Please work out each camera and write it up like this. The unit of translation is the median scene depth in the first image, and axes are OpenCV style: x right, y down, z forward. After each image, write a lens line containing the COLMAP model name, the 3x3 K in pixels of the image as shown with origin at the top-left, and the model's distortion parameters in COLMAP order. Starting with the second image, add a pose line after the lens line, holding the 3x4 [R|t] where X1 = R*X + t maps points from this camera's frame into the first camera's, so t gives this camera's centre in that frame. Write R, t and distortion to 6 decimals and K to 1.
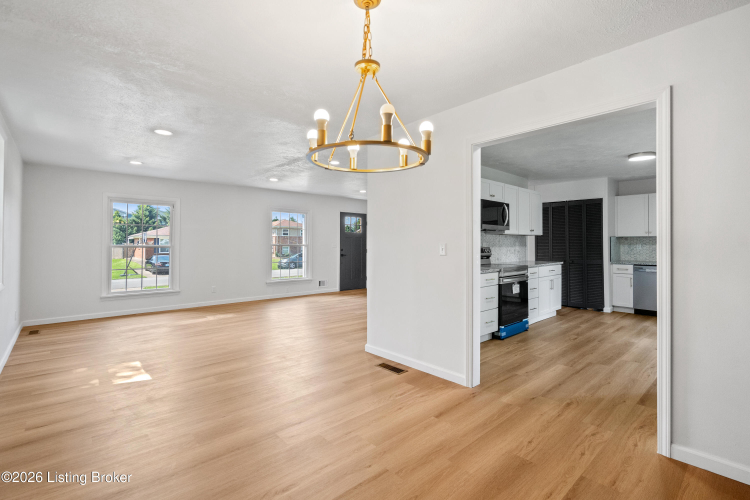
lens RADIAL K [[353.5, 0, 365.2], [0, 353.5, 241.9], [0, 0, 1]] dist [-0.013547, 0.006467]
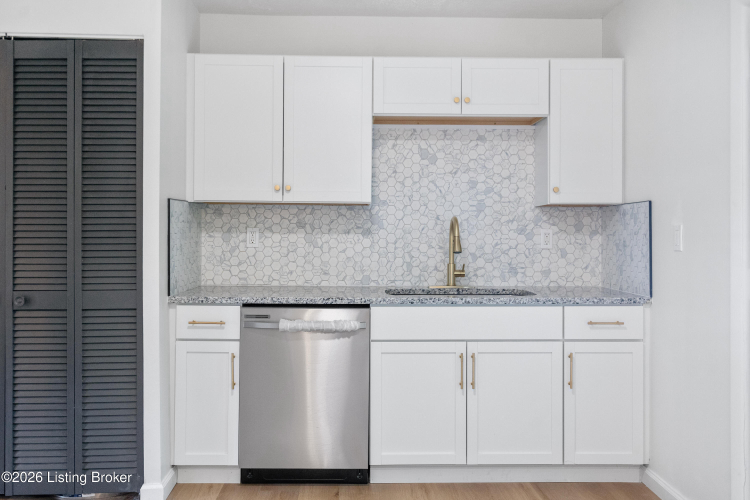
lens RADIAL K [[673.1, 0, 371.9], [0, 673.1, 234.6], [0, 0, 1]] dist [0.004106, 0.023545]
pose [[0.639803, 0.009872, 0.768476, 0.469599], [-0.009862, 0.999941, -0.004635, 0.014147], [-0.768476, -0.004613, 0.639862, 0.647343]]
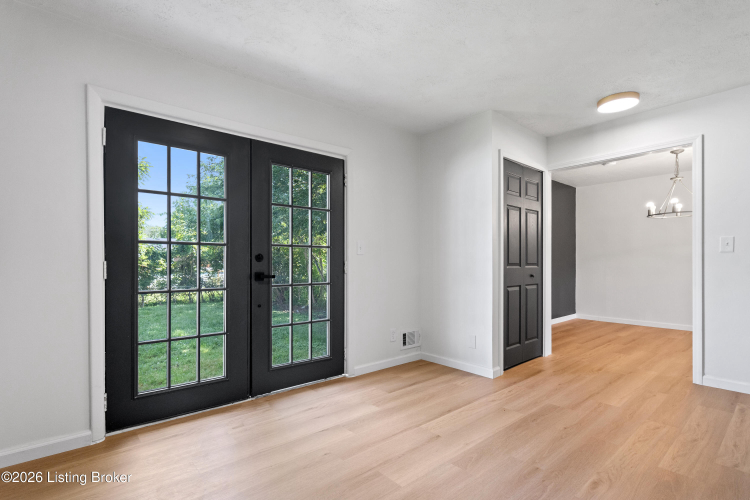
lens RADIAL K [[362.3, 0, 369.2], [0, 362.3, 265.0], [0, 0, 1]] dist [0.001105, 0.000243]
pose [[-0.999871, 0.004188, 0.015499, 0.671957], [0.004205, 0.999991, 0.001097, 0.036595], [-0.015494, 0.001163, -0.999879, 1.122847]]
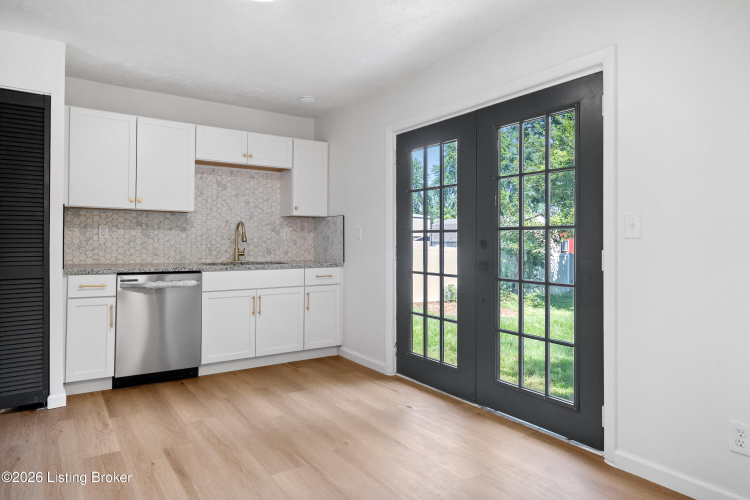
lens RADIAL K [[466.3, 0, 364.8], [0, 466.3, 237.9], [0, 0, 1]] dist [0.004174, -0.002556]
pose [[0.128001, 0.011249, 0.991710, 0.267502], [-0.011647, 0.999884, -0.009839, 0.026592], [-0.991706, -0.010291, 0.128118, 0.691067]]
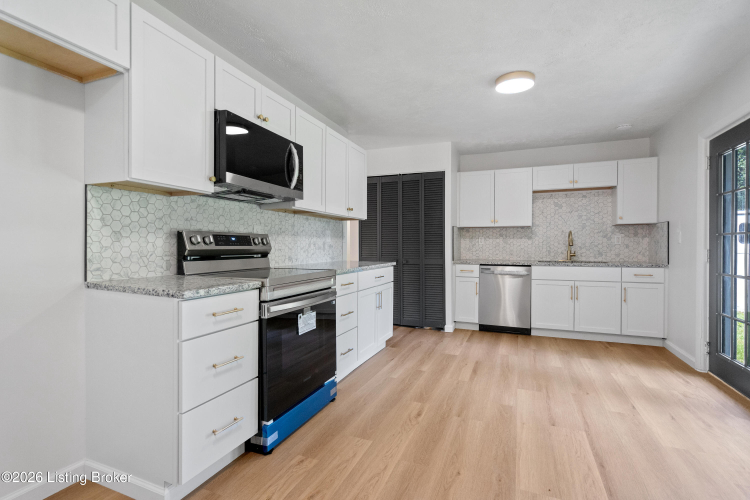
lens RADIAL K [[353.5, 0, 367.2], [0, 353.5, 251.9], [0, 0, 1]] dist [-0.013547, 0.006467]
pose [[0.904541, -0.004349, 0.426364, 0.258013], [-0.004380, 0.999800, 0.019491, 0.027757], [-0.426364, -0.019497, 0.904342, 0.472749]]
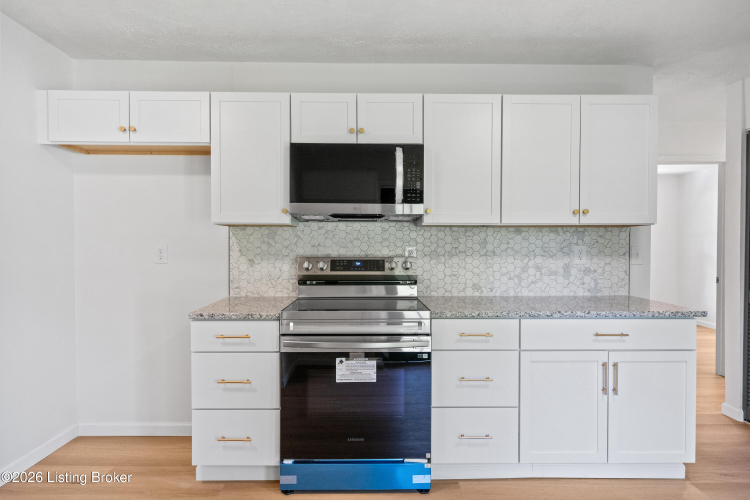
lens RADIAL K [[430.4, 0, 370.6], [0, 430.4, 252.0], [0, 0, 1]] dist [-0.003034, 0.000534]
pose [[0.757396, 0.010483, -0.652872, 0.623329], [-0.000090, 0.999873, 0.015951, -0.000089], [0.652956, -0.012022, 0.757301, 0.566585]]
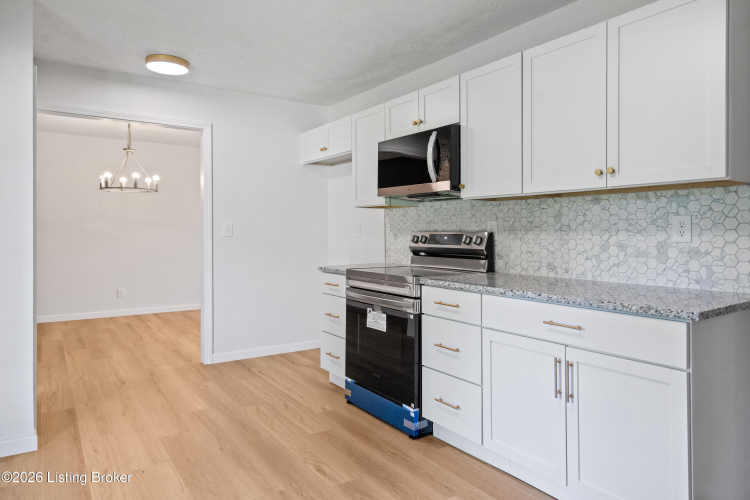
lens RADIAL K [[482.2, 0, 374.1], [0, 482.2, 231.9], [0, 0, 1]] dist [-0.006128, -0.004525]
pose [[-0.123343, 0.000867, -0.992364, 0.900802], [0.002080, 0.999998, 0.000616, 0.013011], [0.992362, -0.001988, -0.123344, 0.912868]]
